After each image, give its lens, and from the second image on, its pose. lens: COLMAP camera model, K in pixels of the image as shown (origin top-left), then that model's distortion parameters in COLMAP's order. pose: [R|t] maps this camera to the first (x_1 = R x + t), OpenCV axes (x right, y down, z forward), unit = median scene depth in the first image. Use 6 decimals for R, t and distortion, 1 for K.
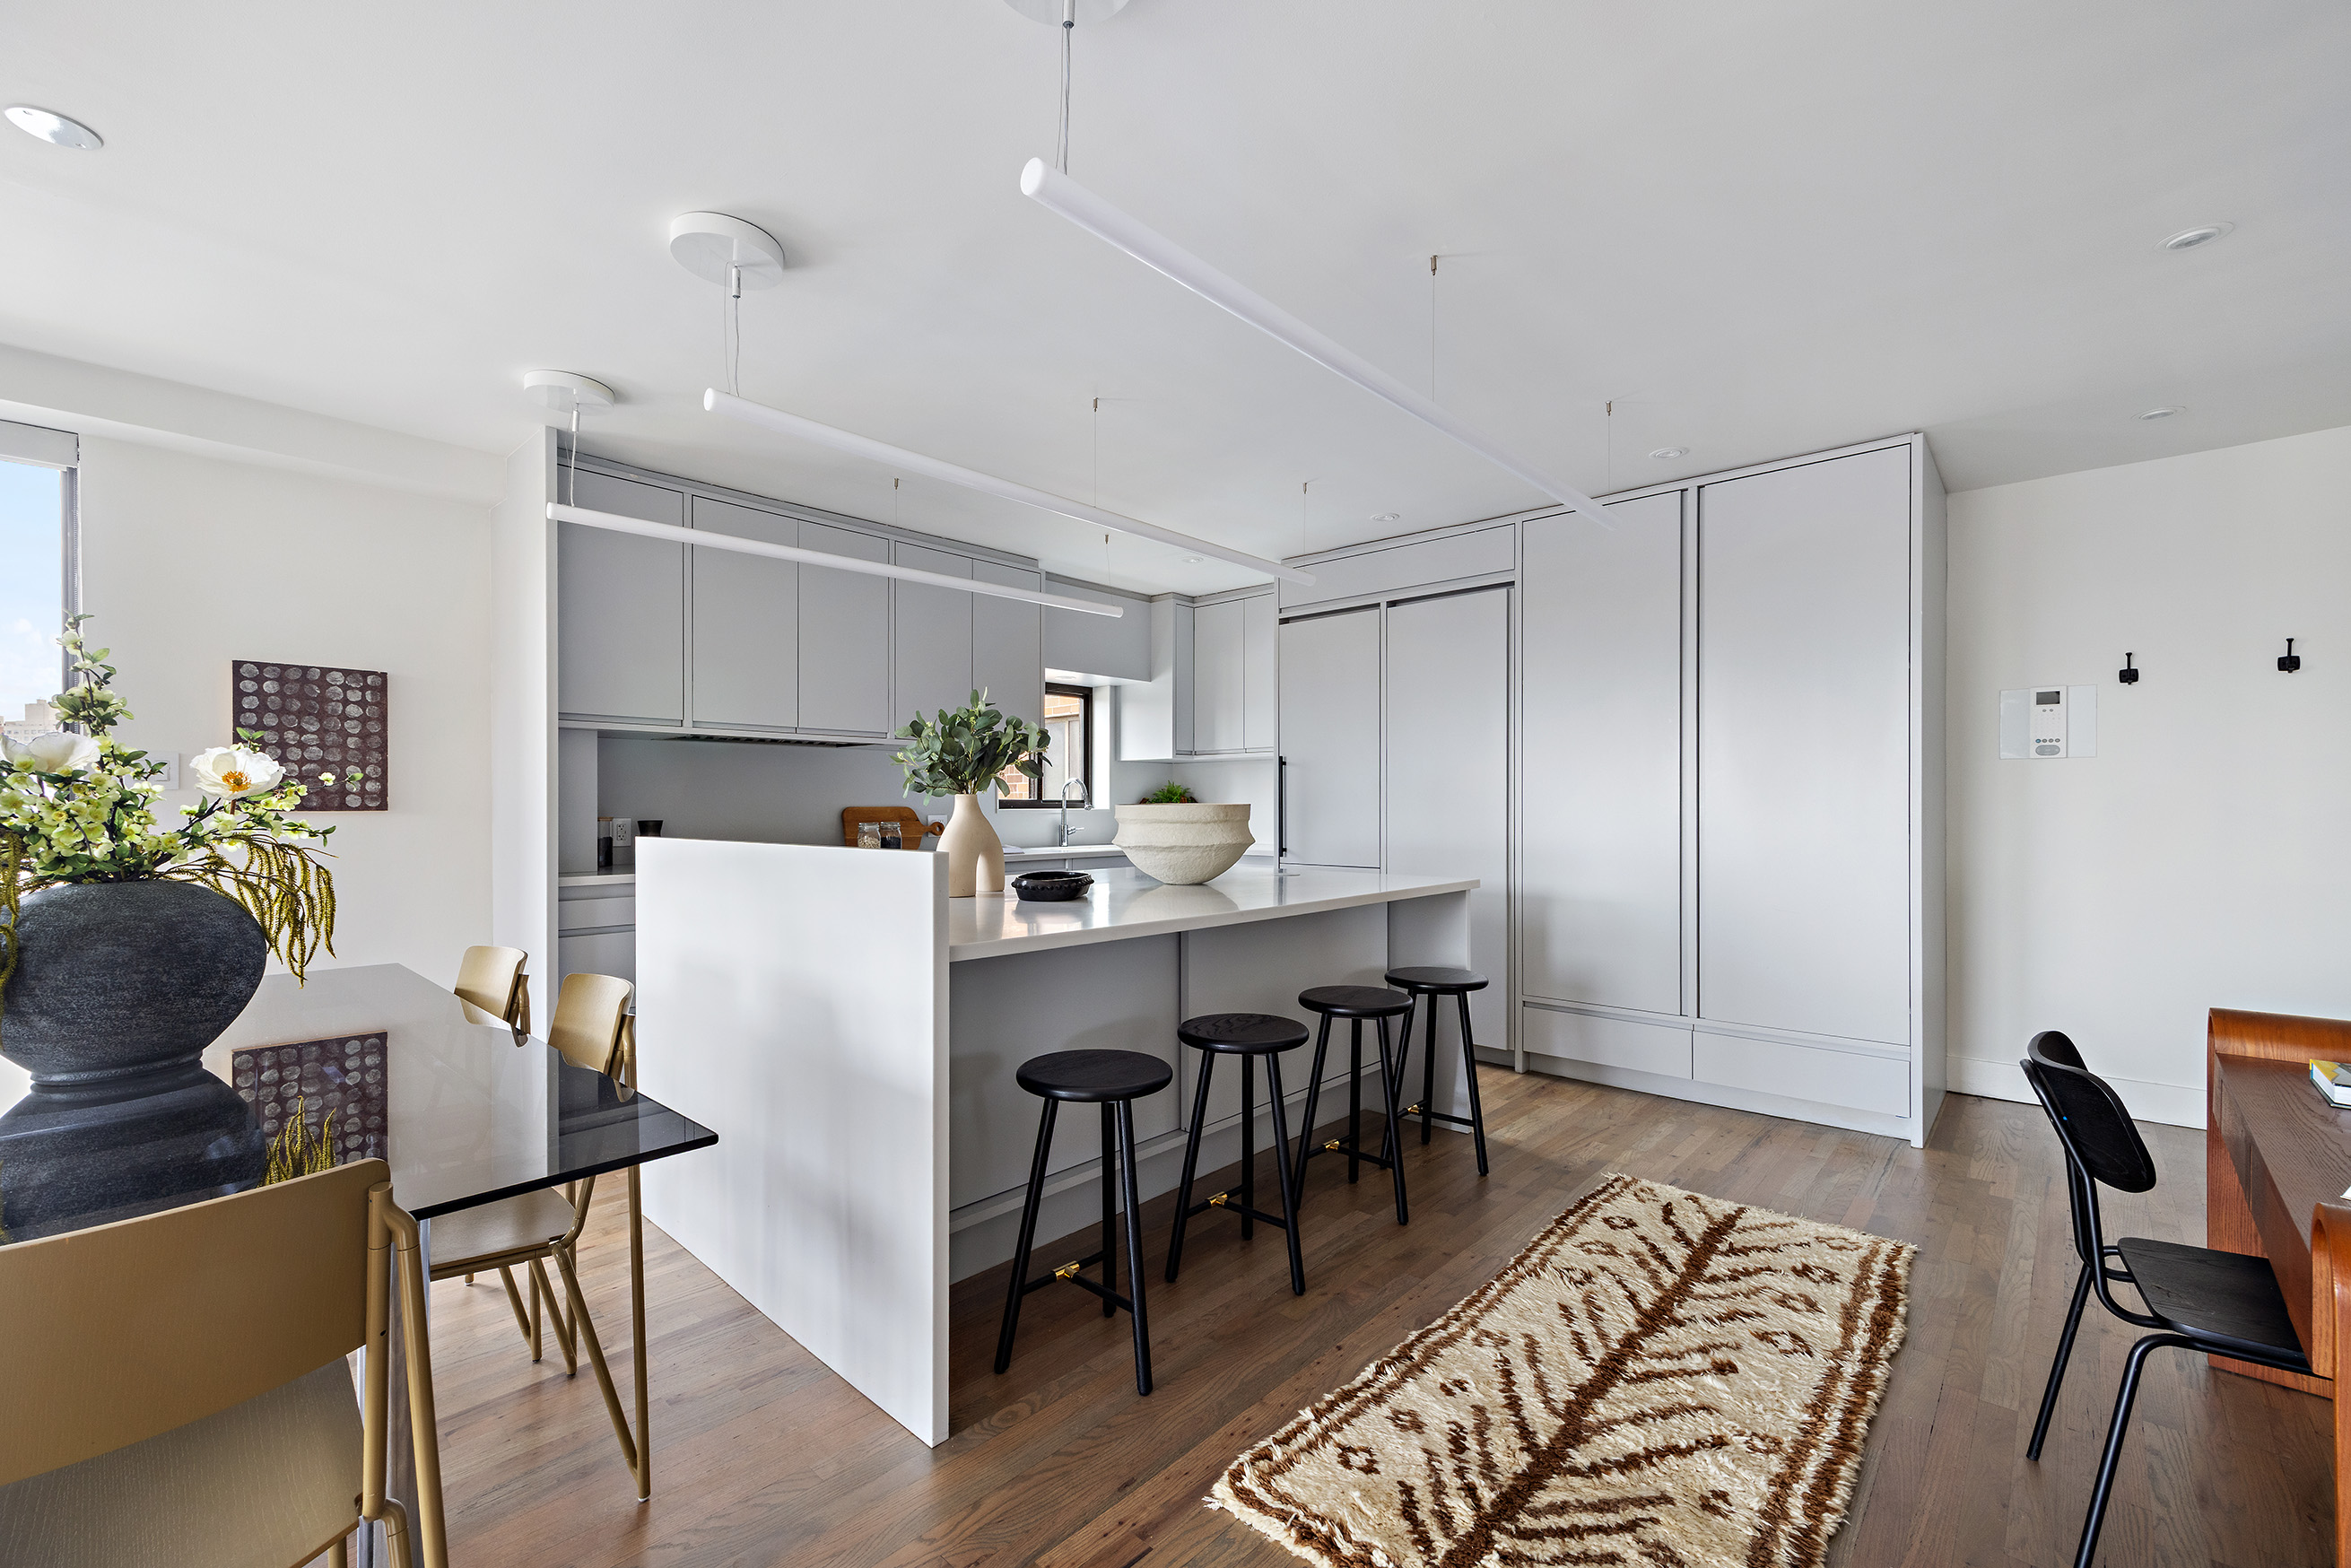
lens RADIAL K [[972.6, 0, 1186.7], [0, 972.6, 809.3], [0, 0, 1]] dist [0.002057, 0.000521]
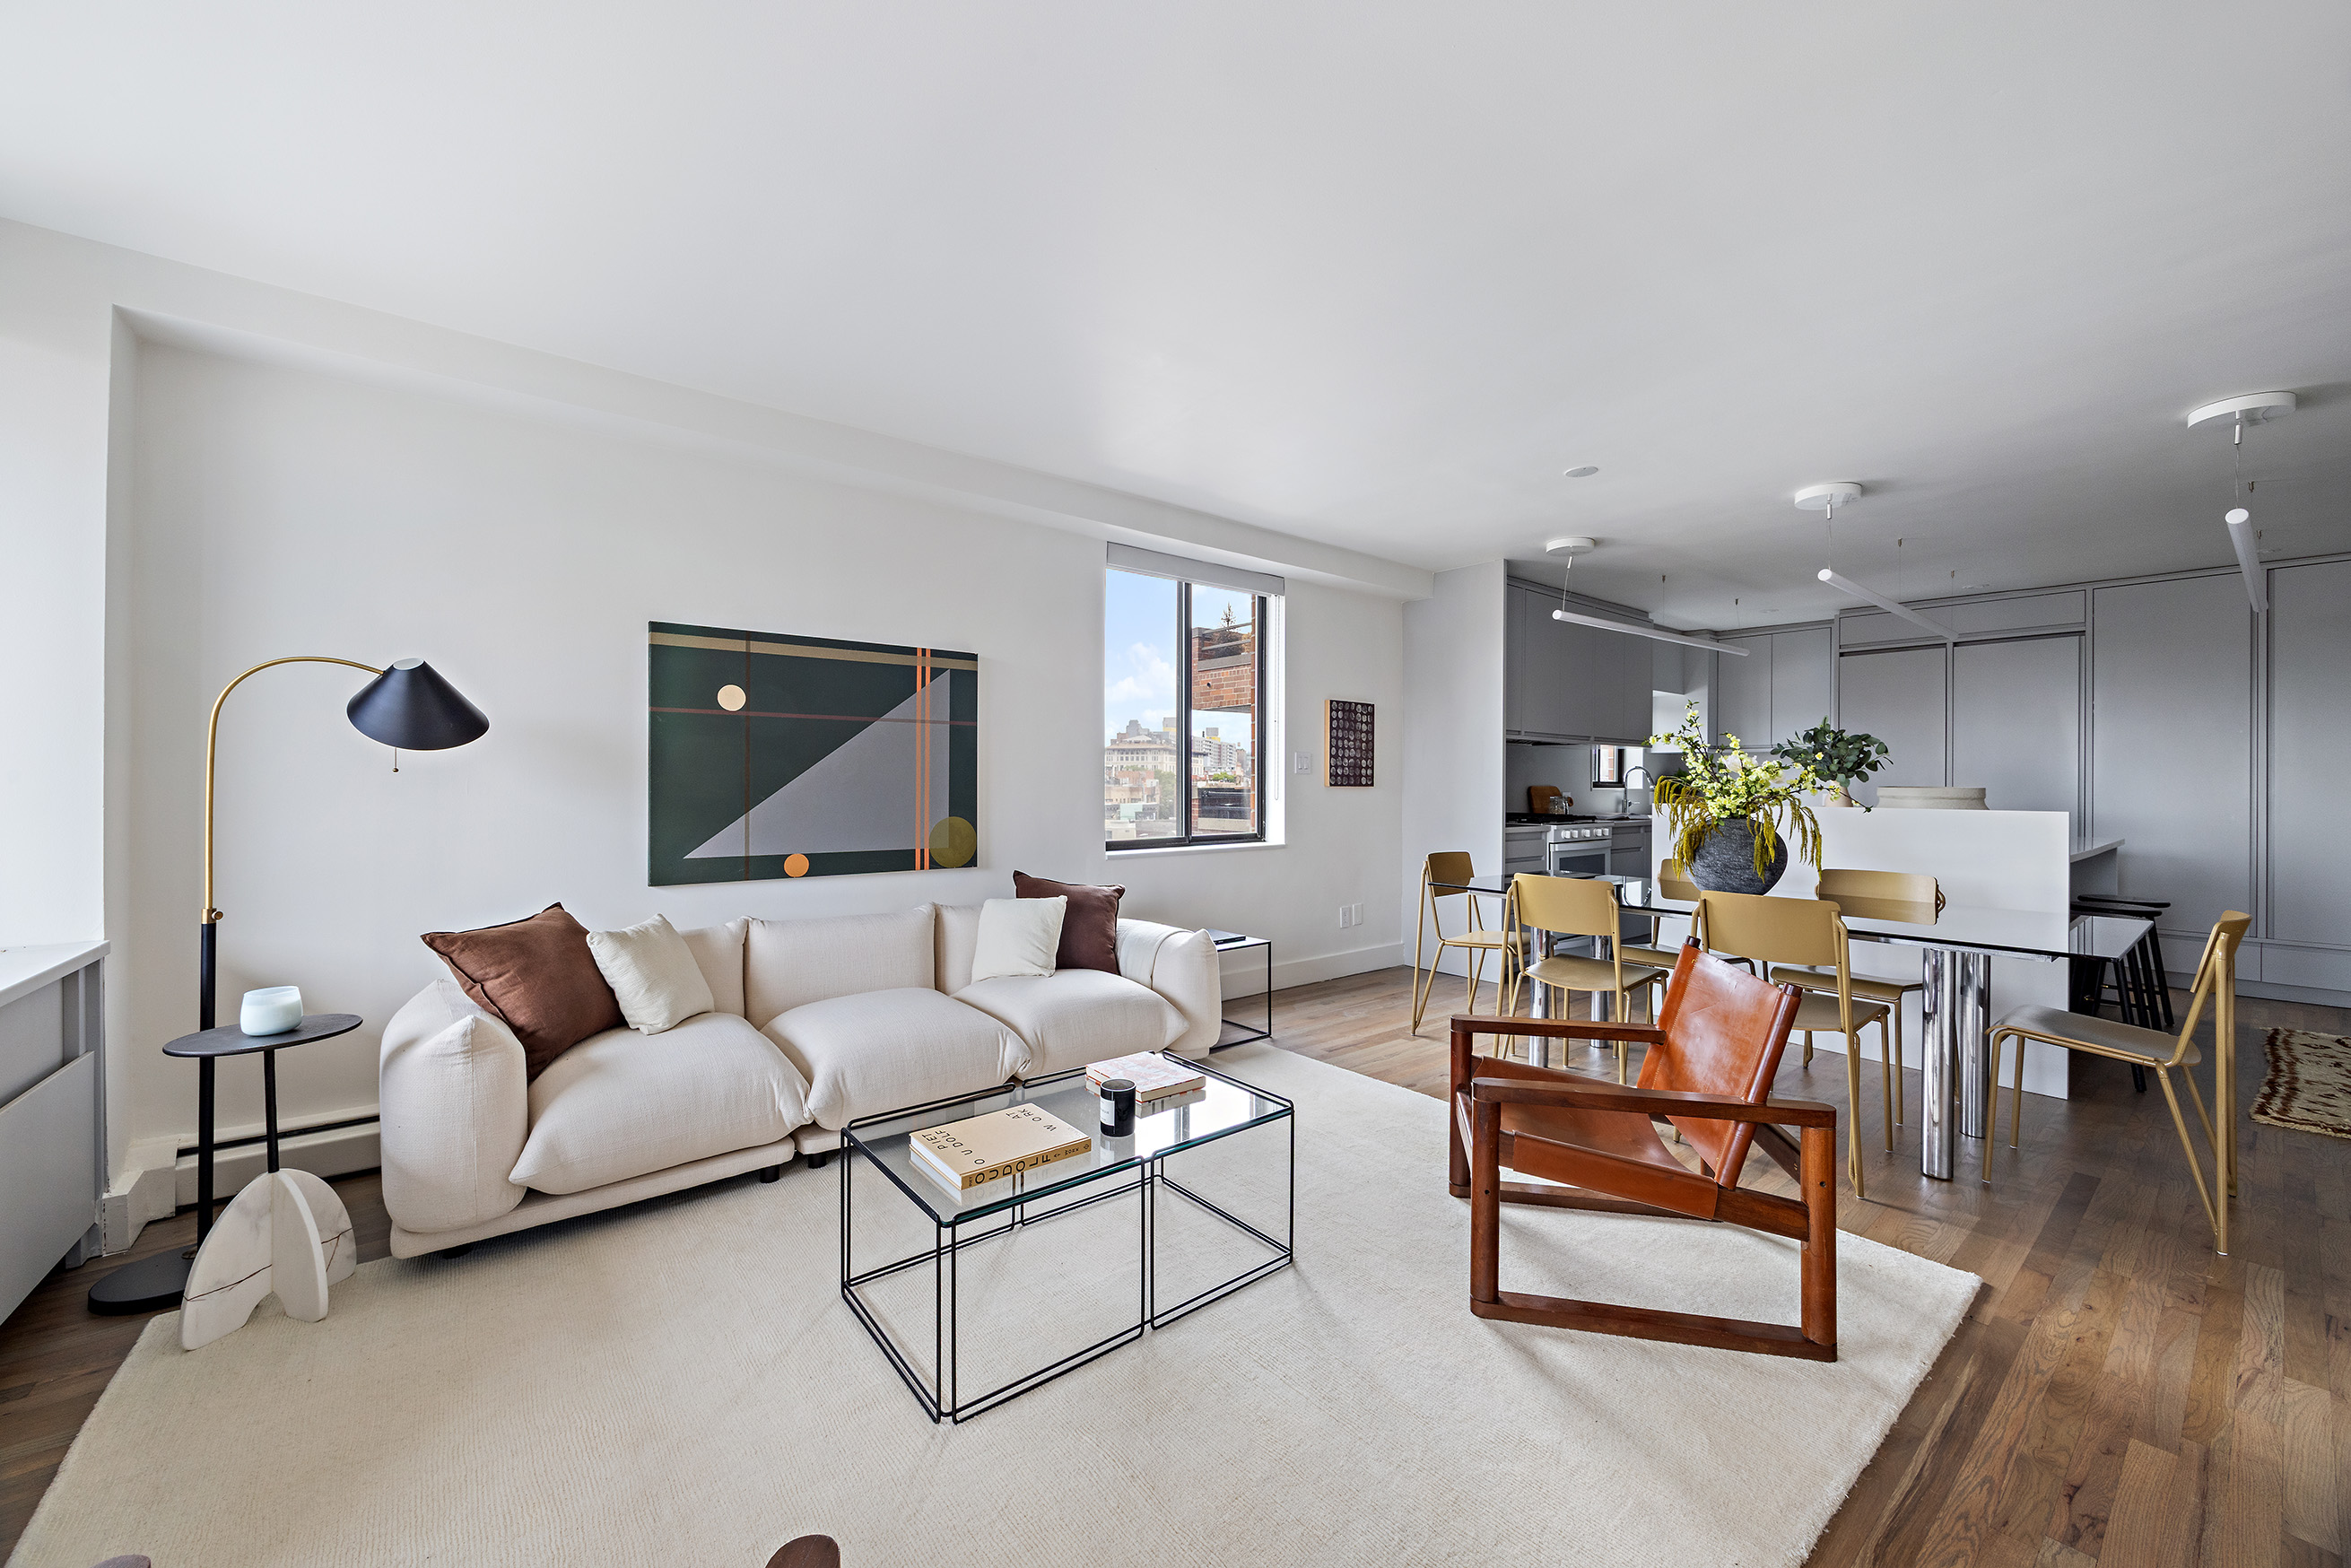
lens RADIAL K [[896.4, 0, 1181.7], [0, 896.4, 789.0], [0, 0, 1]] dist [-0.001223, 0.000294]
pose [[0.988791, 0.010753, -0.148922, -0.966565], [-0.009791, 0.999926, 0.007193, -0.002477], [0.148988, -0.005654, 0.988823, -0.607928]]
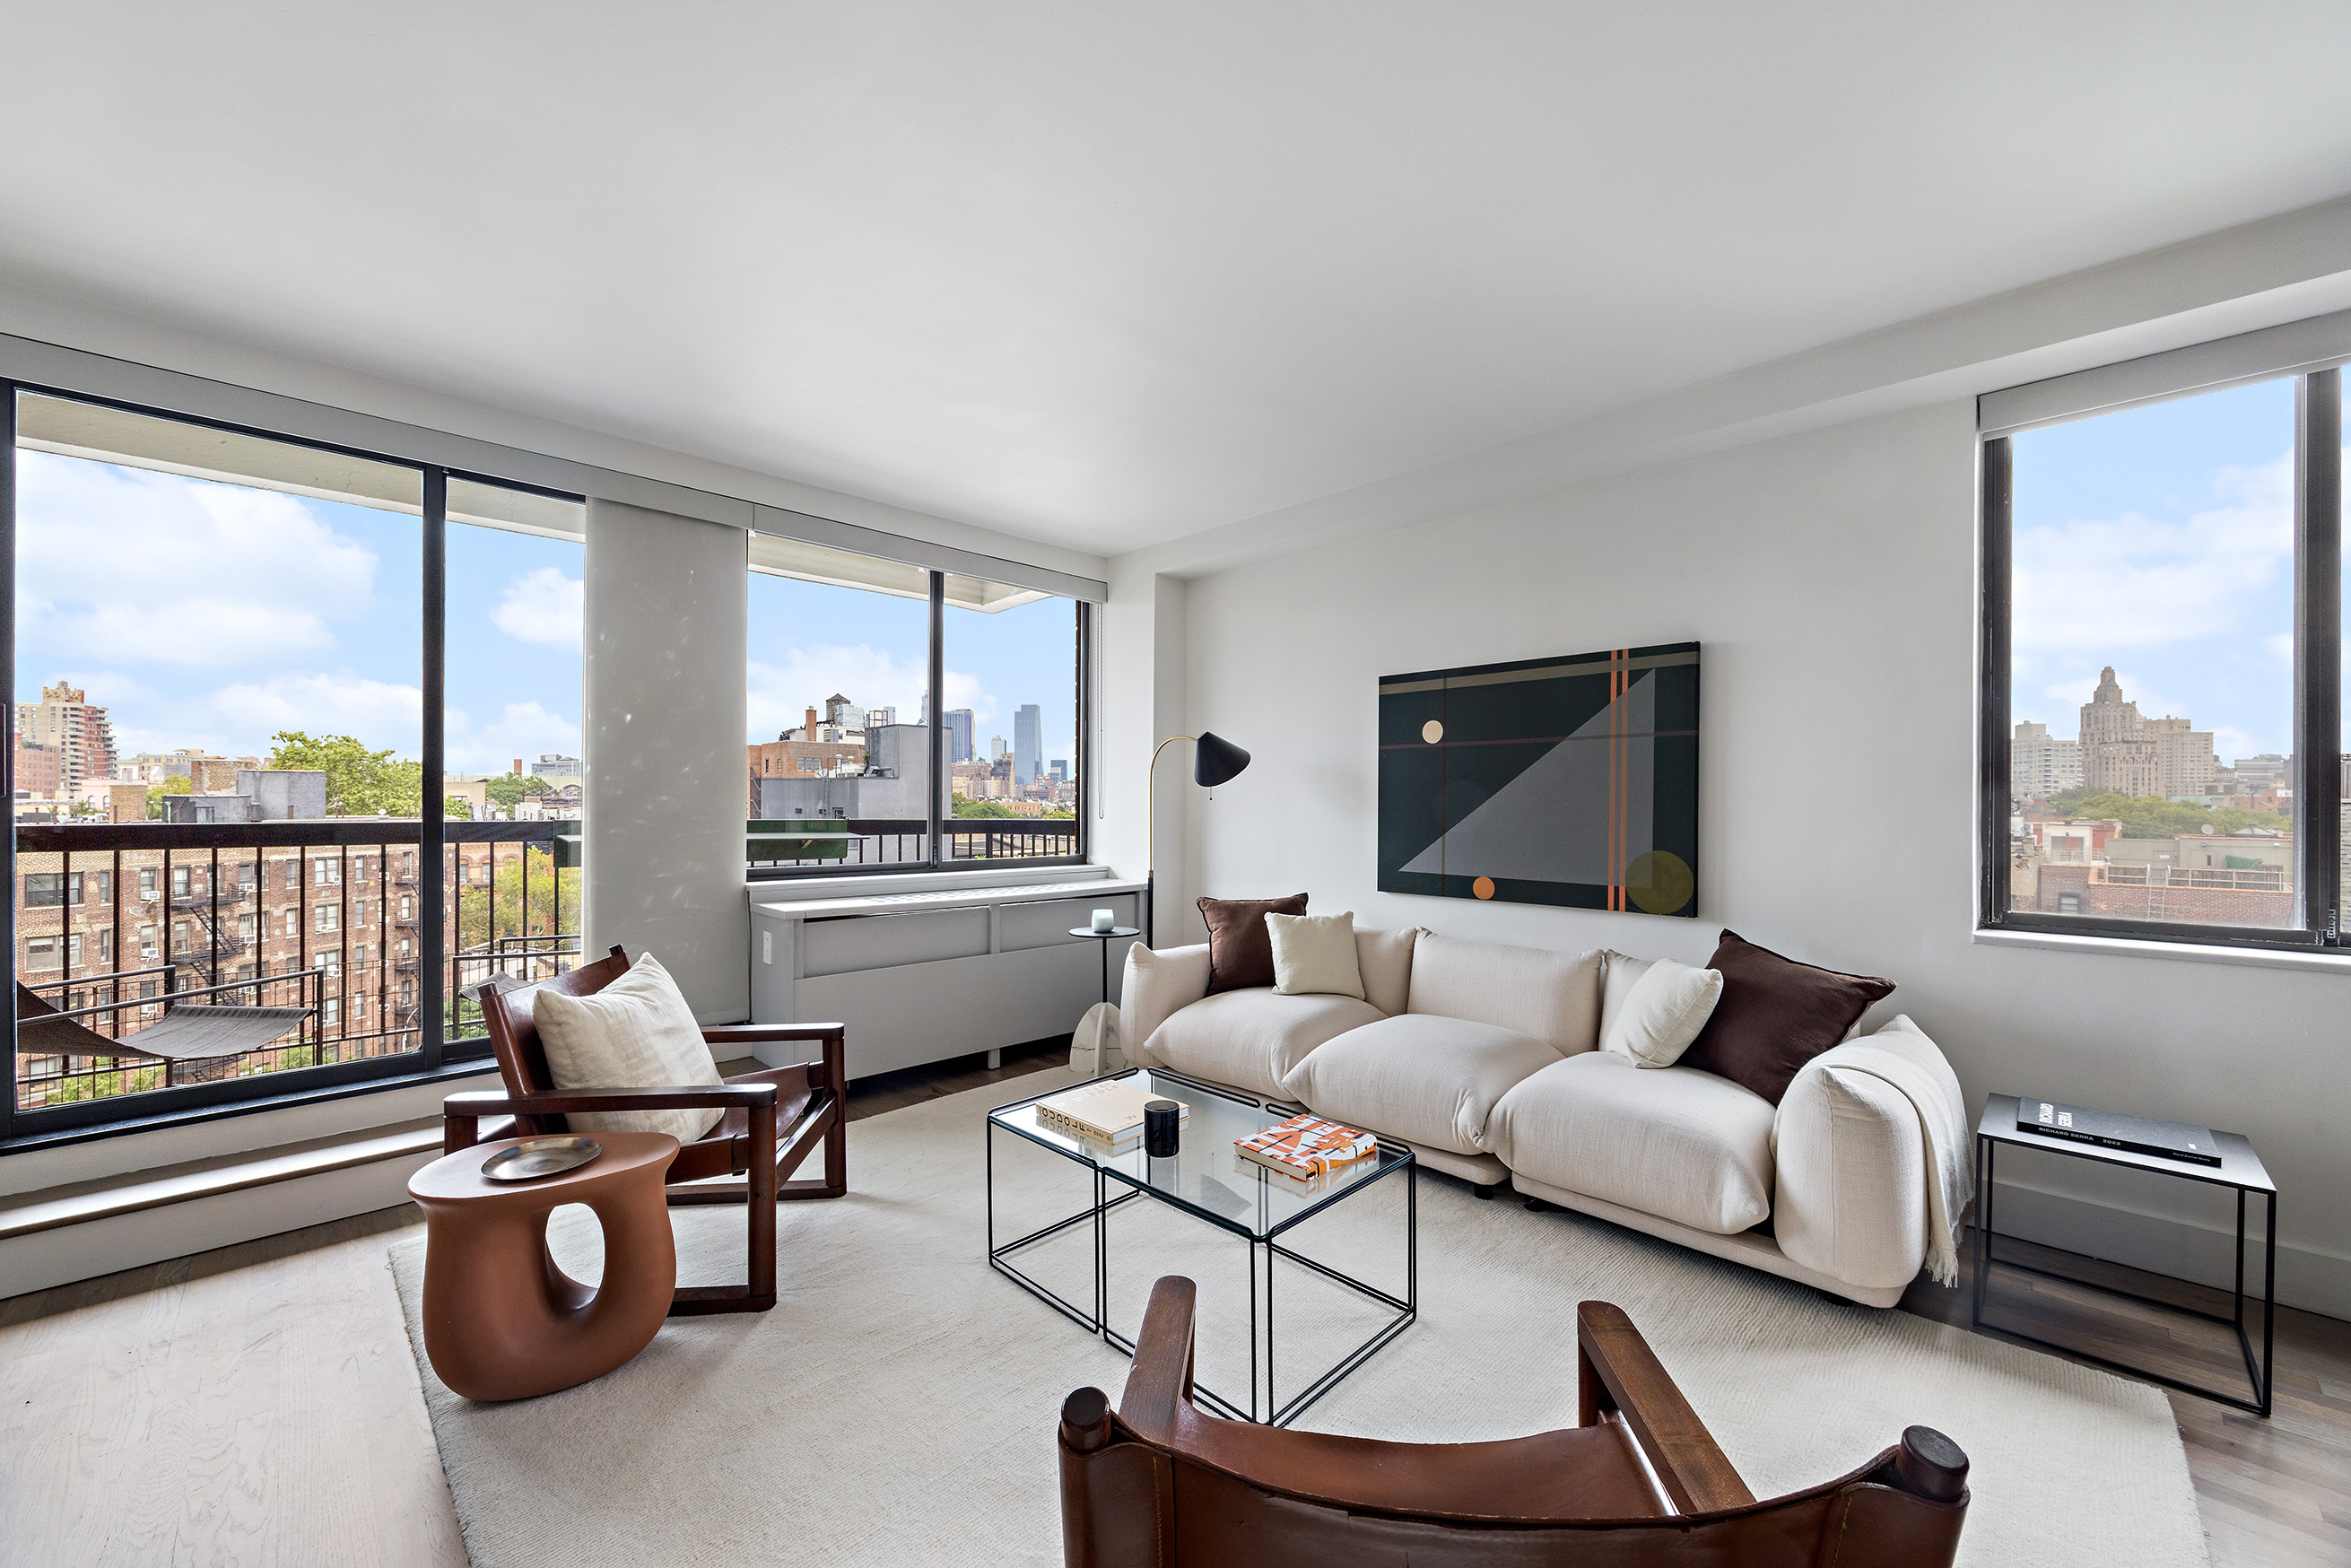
lens RADIAL K [[896.4, 0, 1182.4], [0, 896.4, 807.3], [0, 0, 1]] dist [-0.001223, 0.000294]
pose [[-0.037611, 0.007776, -0.999262, -0.496733], [-0.008146, 0.999934, 0.008087, -0.004063], [0.999259, 0.008444, -0.037545, 0.011194]]
